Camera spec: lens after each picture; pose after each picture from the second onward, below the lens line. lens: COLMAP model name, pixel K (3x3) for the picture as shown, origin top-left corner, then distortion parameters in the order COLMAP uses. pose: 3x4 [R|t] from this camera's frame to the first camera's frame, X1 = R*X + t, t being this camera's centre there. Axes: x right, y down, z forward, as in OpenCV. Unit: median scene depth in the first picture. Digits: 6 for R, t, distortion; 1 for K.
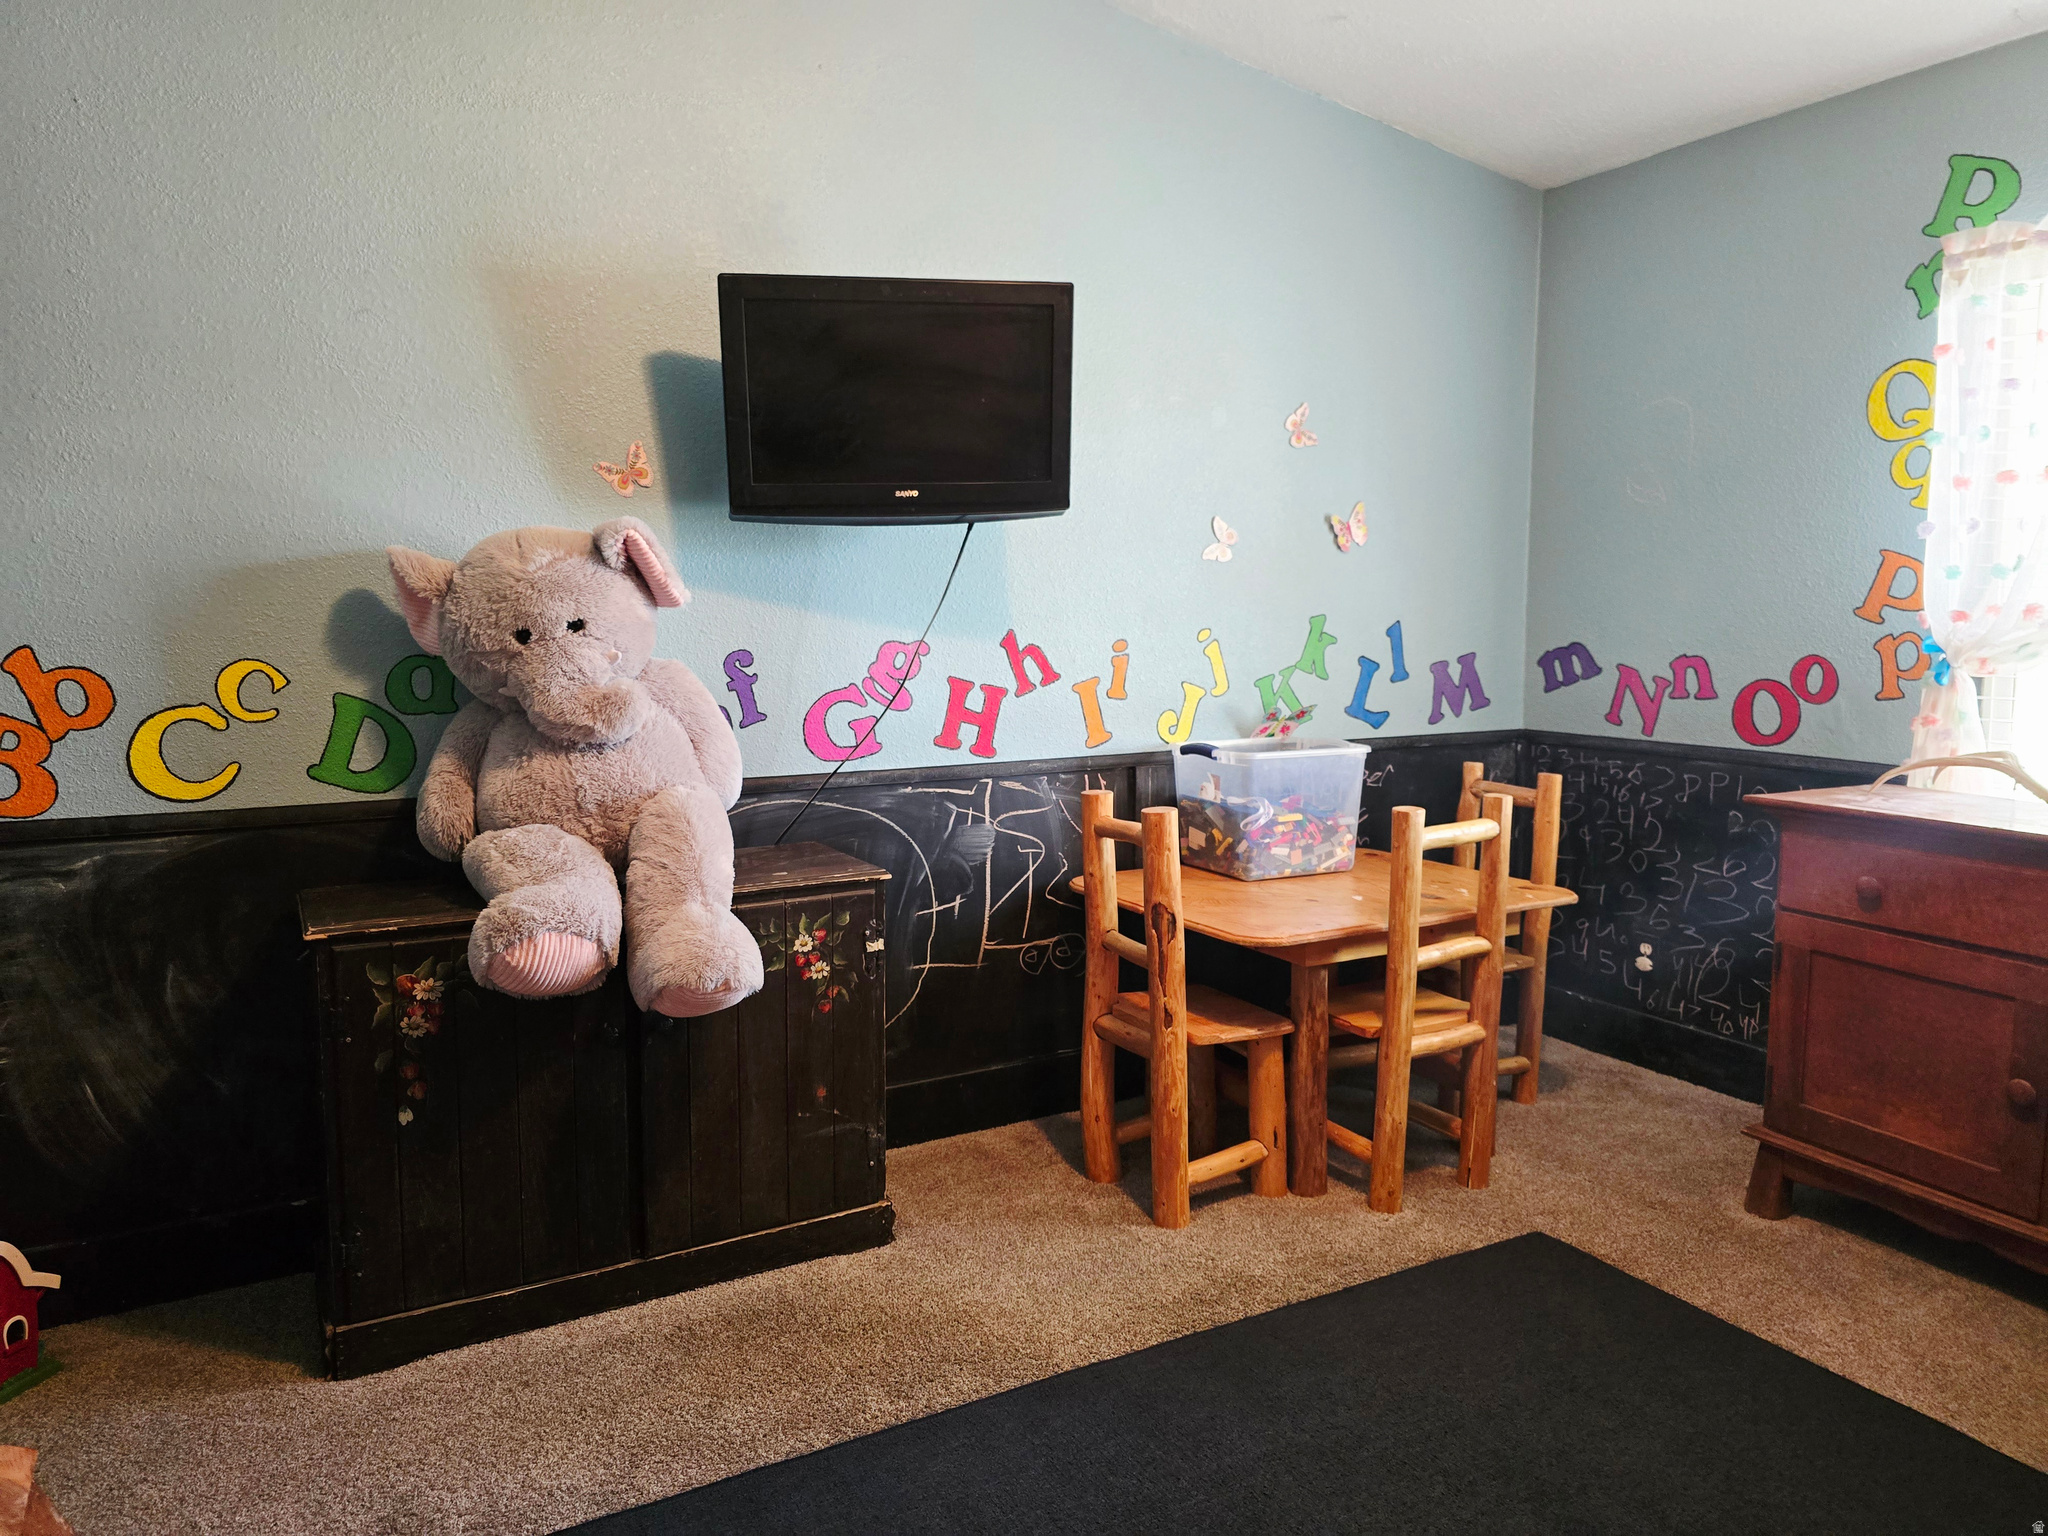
lens RADIAL K [[1407.4, 0, 1022.3], [0, 1407.4, 761.3], [0, 0, 1]] dist [0.078776, -0.070575]
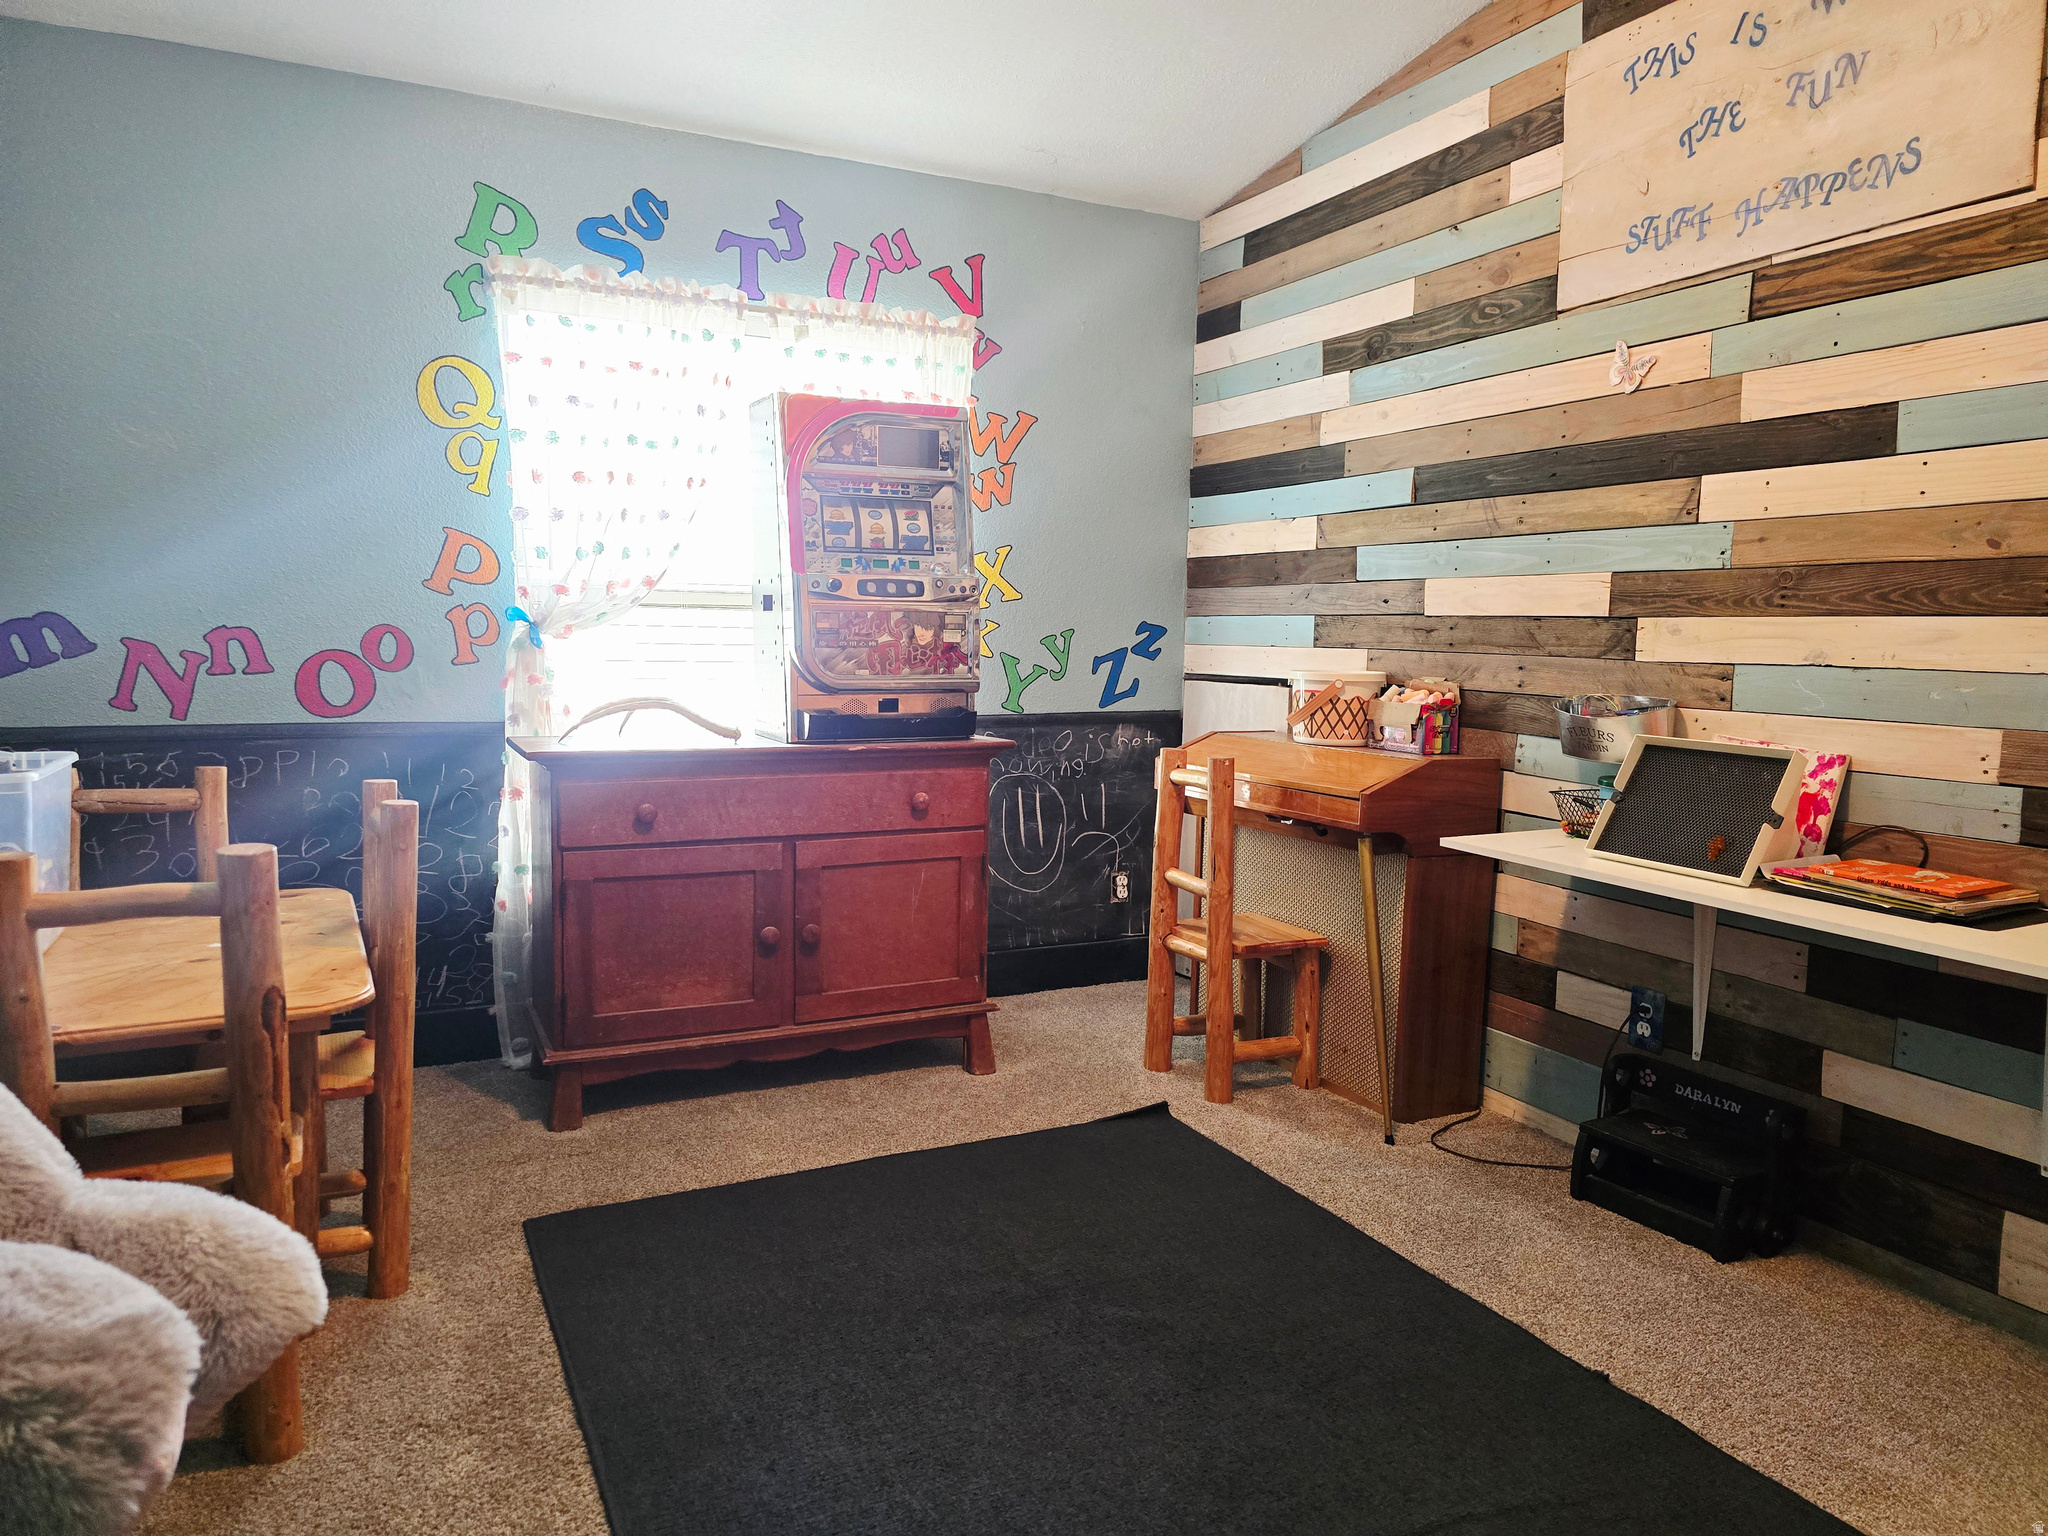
lens RADIAL K [[1407.4, 0, 1023.7], [0, 1407.4, 772.3], [0, 0, 1]] dist [0.078776, -0.070575]
pose [[0.045150, -0.108478, 0.993073, -0.484591], [0.093221, 0.990207, 0.103927, -0.034121], [-0.994621, 0.087883, 0.054820, 0.519943]]
